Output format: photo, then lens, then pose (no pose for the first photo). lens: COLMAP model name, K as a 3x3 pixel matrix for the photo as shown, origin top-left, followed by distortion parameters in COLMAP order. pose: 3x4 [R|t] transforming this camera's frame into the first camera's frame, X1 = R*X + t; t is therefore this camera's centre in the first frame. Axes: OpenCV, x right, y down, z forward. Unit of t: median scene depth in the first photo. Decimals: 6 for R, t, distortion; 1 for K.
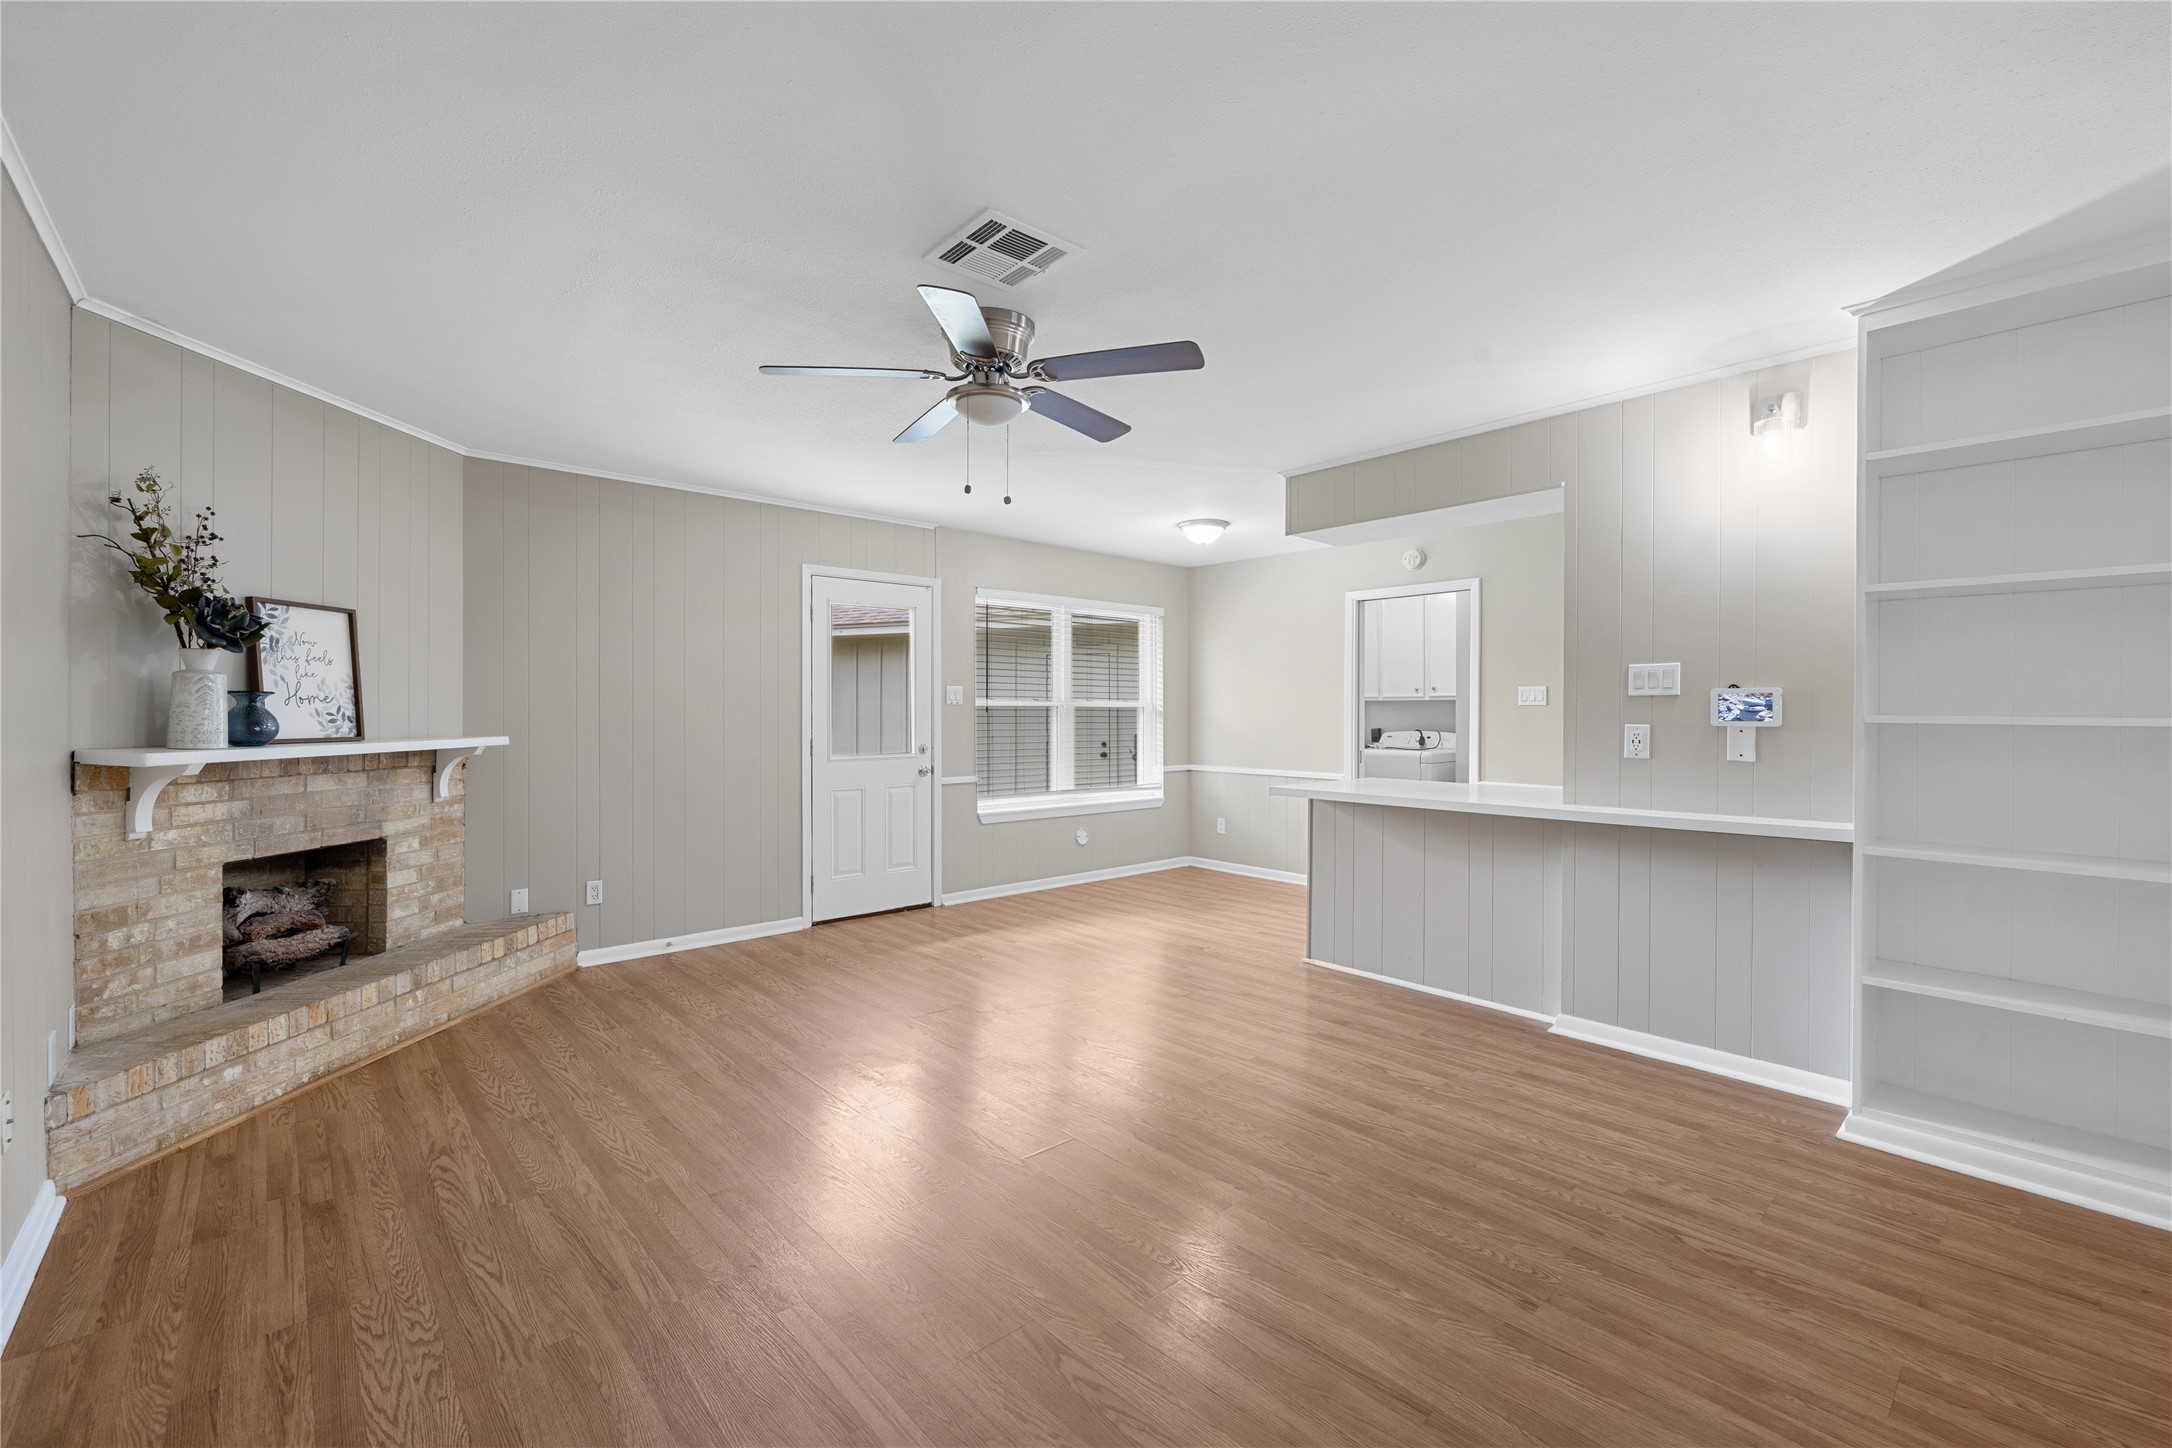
lens RADIAL K [[909.1, 0, 1068.1], [0, 909.1, 724.2], [0, 0, 1]] dist [0.002025, 0.000571]
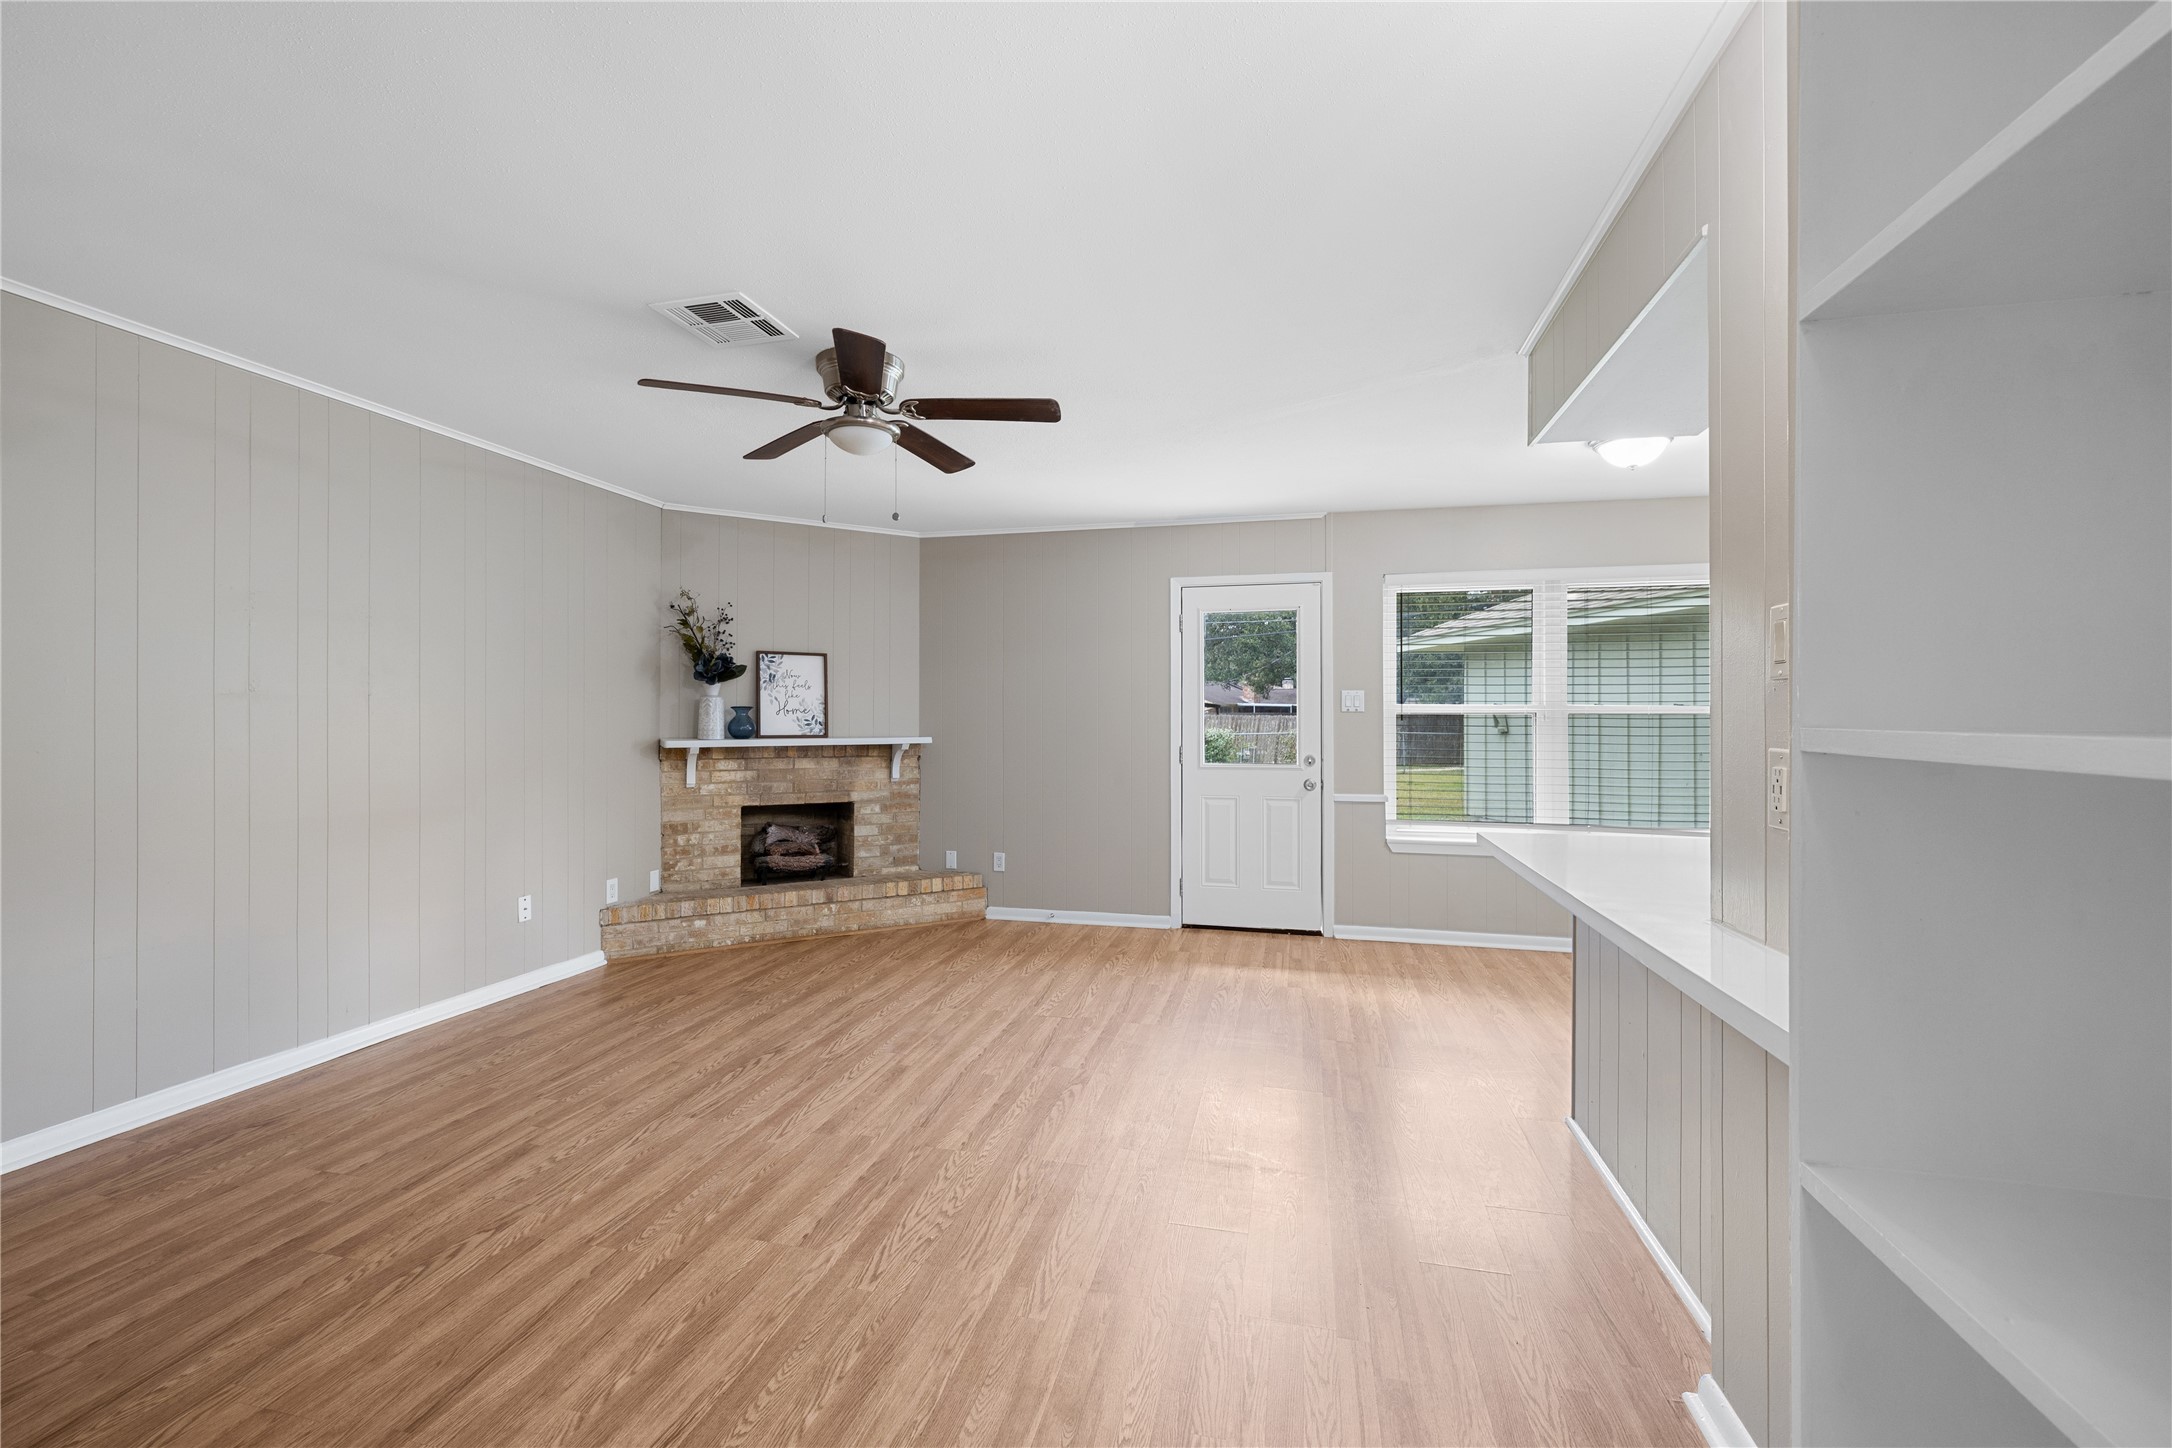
lens RADIAL K [[909.1, 0, 1083.7], [0, 909.1, 719.0], [0, 0, 1]] dist [0.002025, 0.000571]
pose [[0.569268, -0.000421, -0.822152, 0.783082], [-0.013256, 0.999865, -0.009690, -0.004127], [0.822045, 0.016415, 0.569186, 0.497673]]
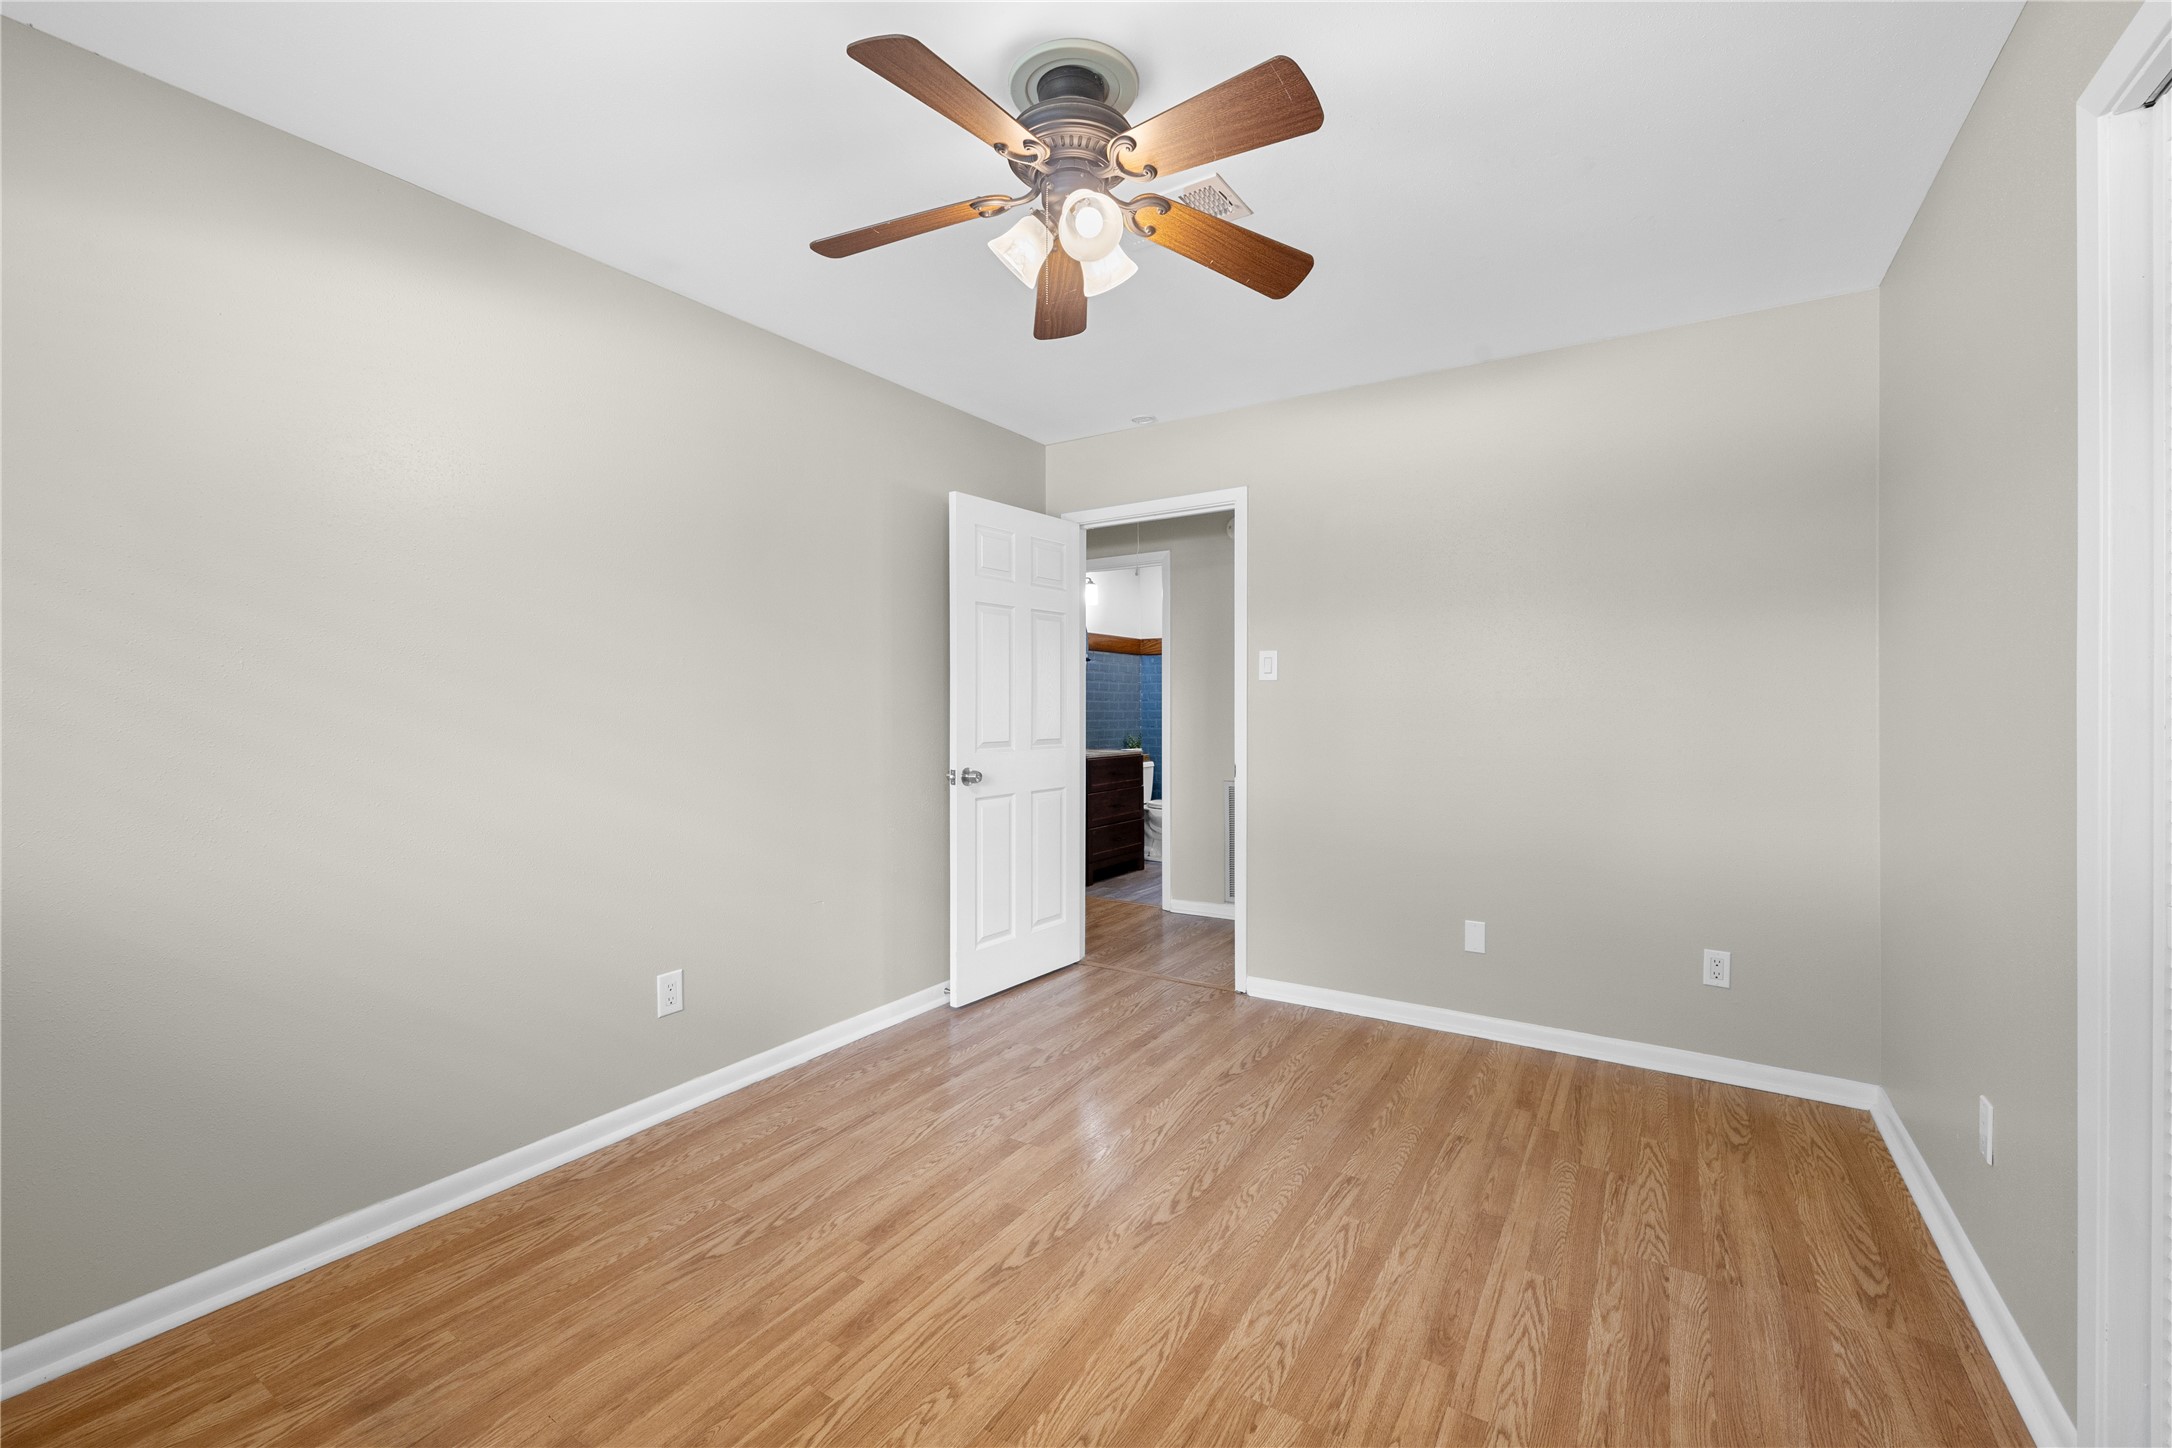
lens RADIAL K [[909.1, 0, 1104.6], [0, 909.1, 675.2], [0, 0, 1]] dist [0.002025, 0.000571]
pose [[-0.290269, 0.005600, 0.956929, -0.873165], [0.001891, 0.999984, -0.005278, -0.020701], [-0.956943, 0.000278, -0.290275, 1.180386]]
